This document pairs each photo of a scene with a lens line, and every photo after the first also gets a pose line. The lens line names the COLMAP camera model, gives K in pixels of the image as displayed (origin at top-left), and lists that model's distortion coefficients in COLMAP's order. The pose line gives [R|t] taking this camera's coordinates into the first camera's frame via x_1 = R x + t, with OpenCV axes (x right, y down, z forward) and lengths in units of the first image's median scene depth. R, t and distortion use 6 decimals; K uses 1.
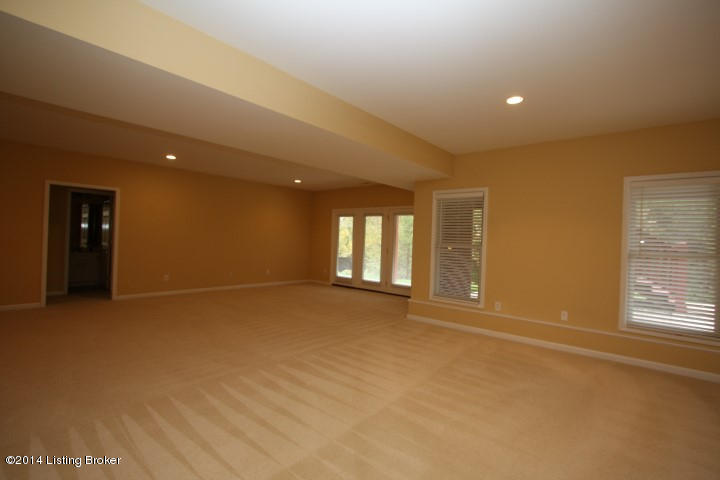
lens RADIAL K [[326.1, 0, 355.0], [0, 326.1, 241.9], [0, 0, 1]] dist [0.002138, 0.000283]
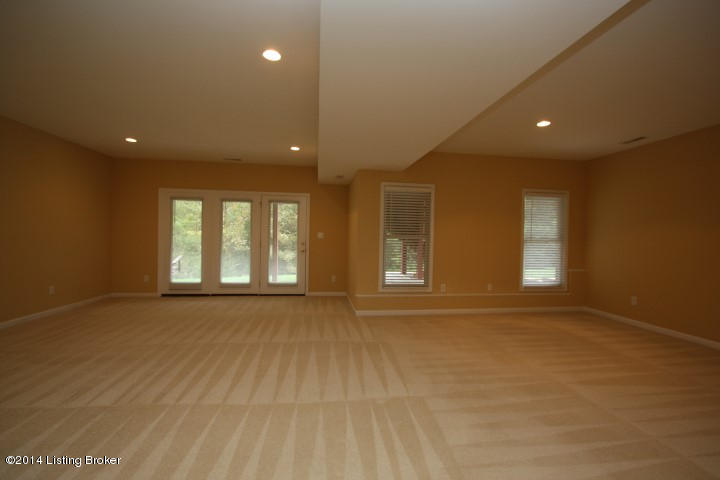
lens RADIAL K [[326.1, 0, 358.3], [0, 326.1, 242.2], [0, 0, 1]] dist [0.002138, 0.000283]
pose [[0.672989, -0.040431, 0.738547, -0.349455], [0.012621, 0.998987, 0.043188, -0.011838], [-0.739545, -0.019743, 0.672818, 0.247068]]
